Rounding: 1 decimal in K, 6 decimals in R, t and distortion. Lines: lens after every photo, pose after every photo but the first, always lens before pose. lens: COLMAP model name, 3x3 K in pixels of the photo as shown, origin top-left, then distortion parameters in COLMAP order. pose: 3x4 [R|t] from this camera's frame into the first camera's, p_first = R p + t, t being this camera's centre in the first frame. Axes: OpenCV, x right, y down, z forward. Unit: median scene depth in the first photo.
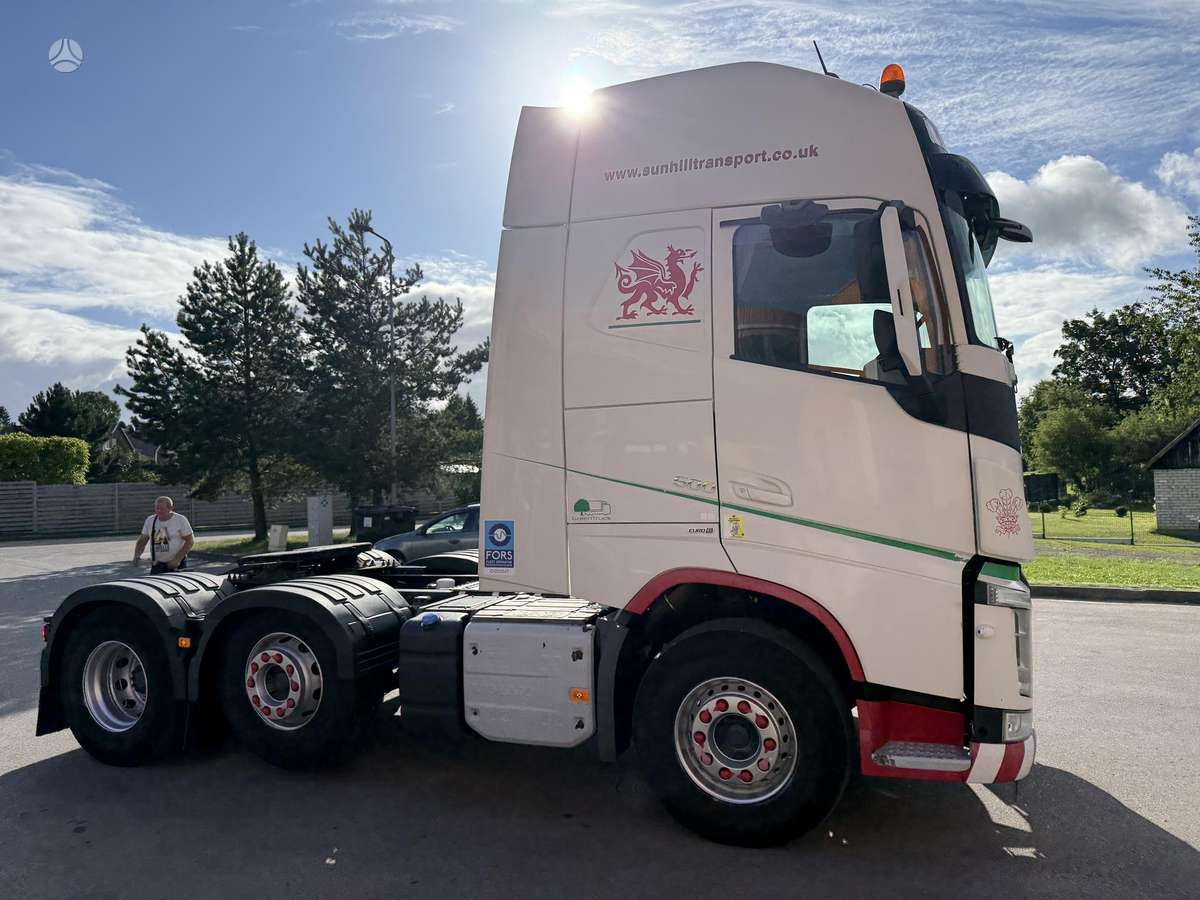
lens RADIAL K [[846.0, 0, 617.8], [0, 846.0, 454.2], [0, 0, 1]] dist [0.039745, -0.053987]
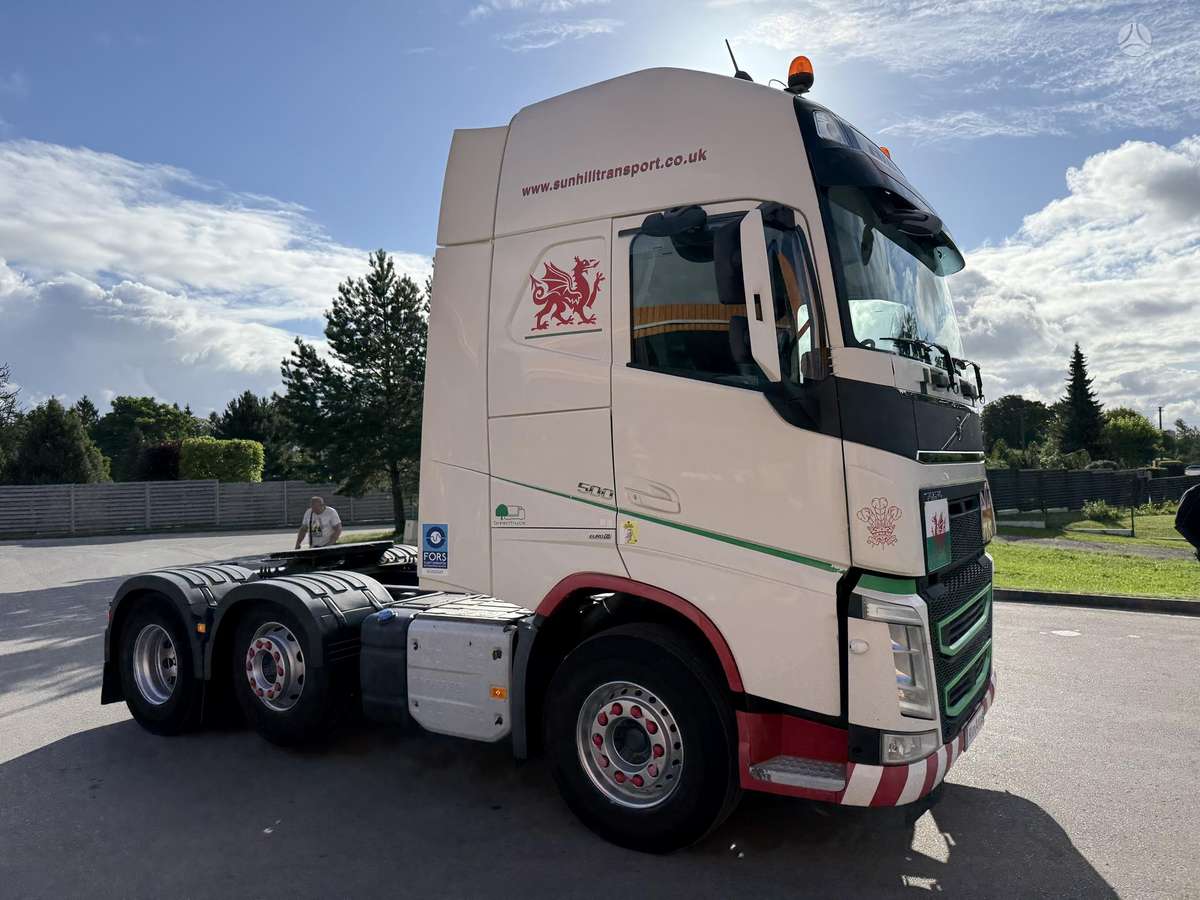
lens RADIAL K [[851.8, 0, 603.9], [0, 851.8, 454.7], [0, 0, 1]] dist [0.035947, -0.036342]
pose [[0.979363, -0.004760, -0.202054, 0.298300], [0.005496, 0.999980, 0.003082, -0.010408], [0.202036, -0.004128, 0.979369, -0.000209]]
